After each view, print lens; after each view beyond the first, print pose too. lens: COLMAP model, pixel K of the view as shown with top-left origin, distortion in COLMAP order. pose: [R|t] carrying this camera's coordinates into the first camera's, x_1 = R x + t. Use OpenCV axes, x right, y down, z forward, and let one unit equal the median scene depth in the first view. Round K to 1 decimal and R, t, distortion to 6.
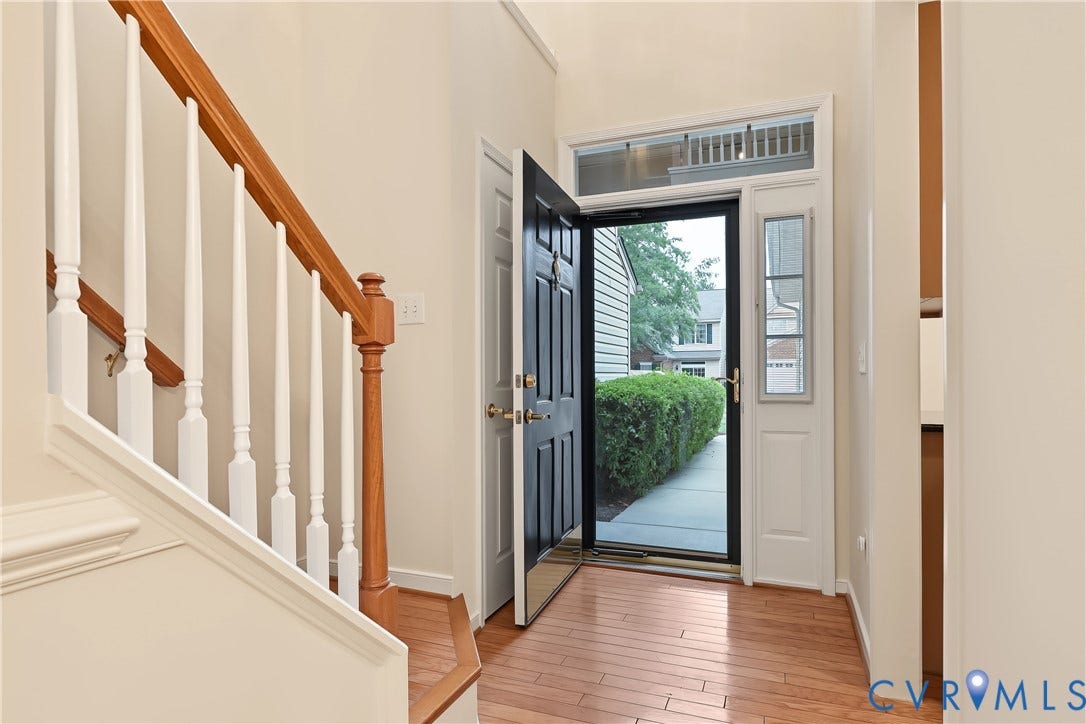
lens RADIAL K [[589.7, 0, 539.3], [0, 589.7, 372.2], [0, 0, 1]] dist [0.005892, 0.000273]
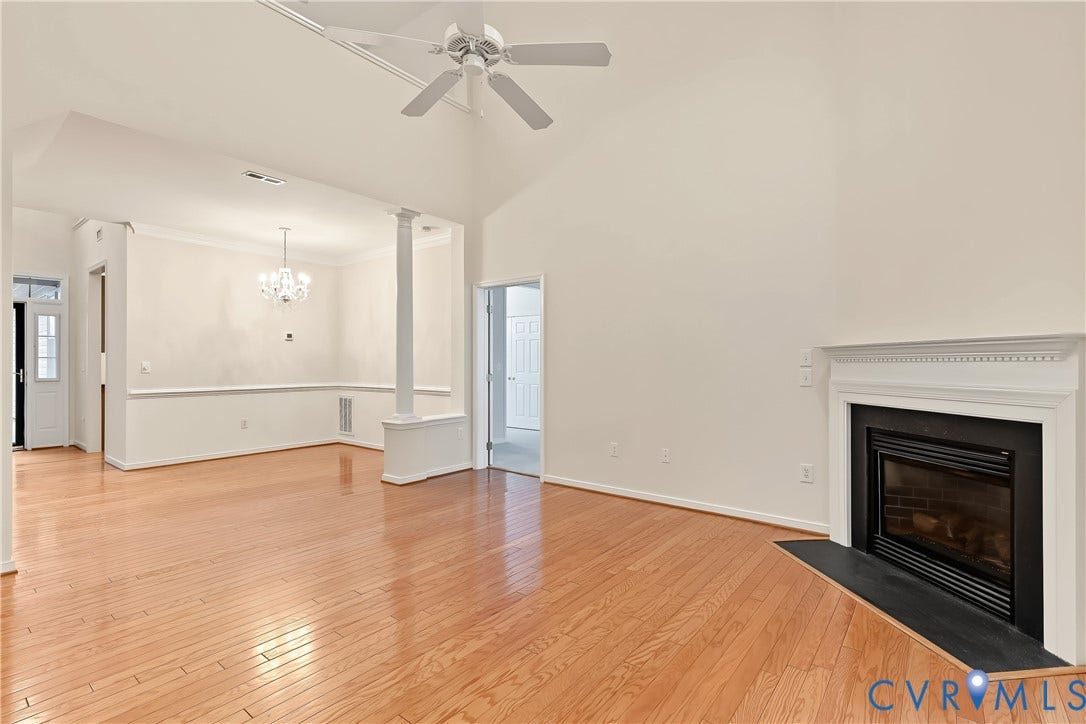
lens RADIAL K [[511.3, 0, 549.5], [0, 511.3, 362.5], [0, 0, 1]] dist [0.000289, -0.000069]
pose [[0.290844, -0.001116, 0.956770, -1.159155], [-0.007188, 0.999969, 0.003351, -0.060941], [-0.956744, -0.007852, 0.290827, -1.894484]]
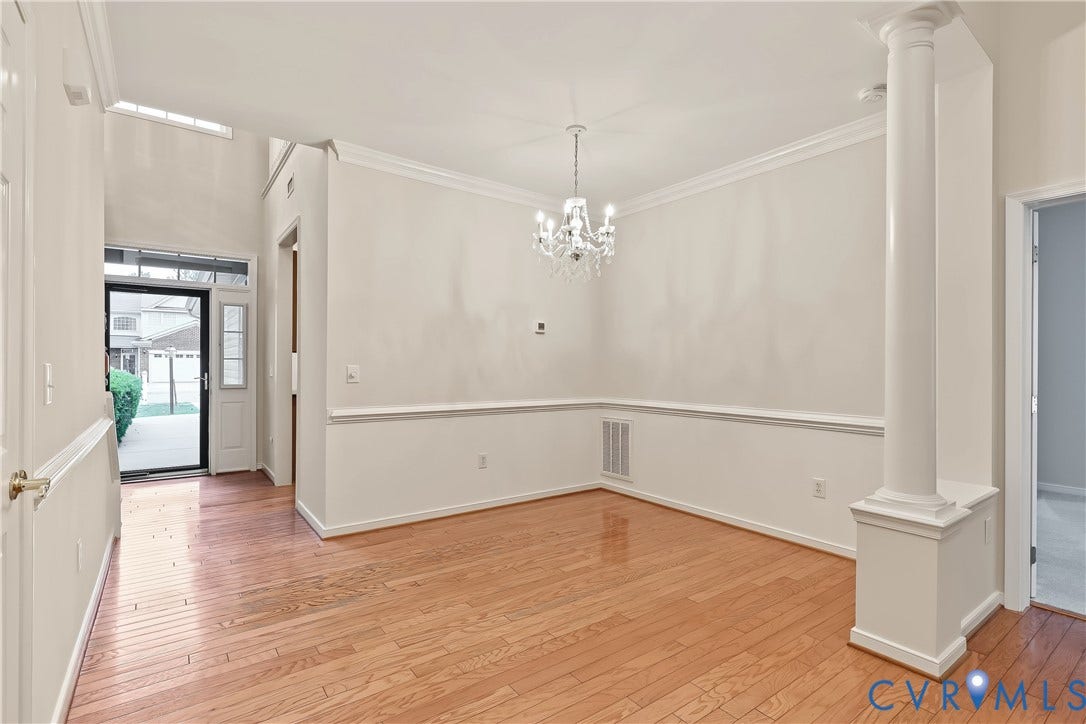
lens RADIAL K [[511.3, 0, 579.5], [0, 511.3, 368.0], [0, 0, 1]] dist [0.000289, -0.000069]
pose [[0.482188, 0.000217, 0.876068, -0.614302], [-0.013503, 0.999883, 0.007184, -0.055132], [-0.875964, -0.015294, 0.482134, -1.019009]]
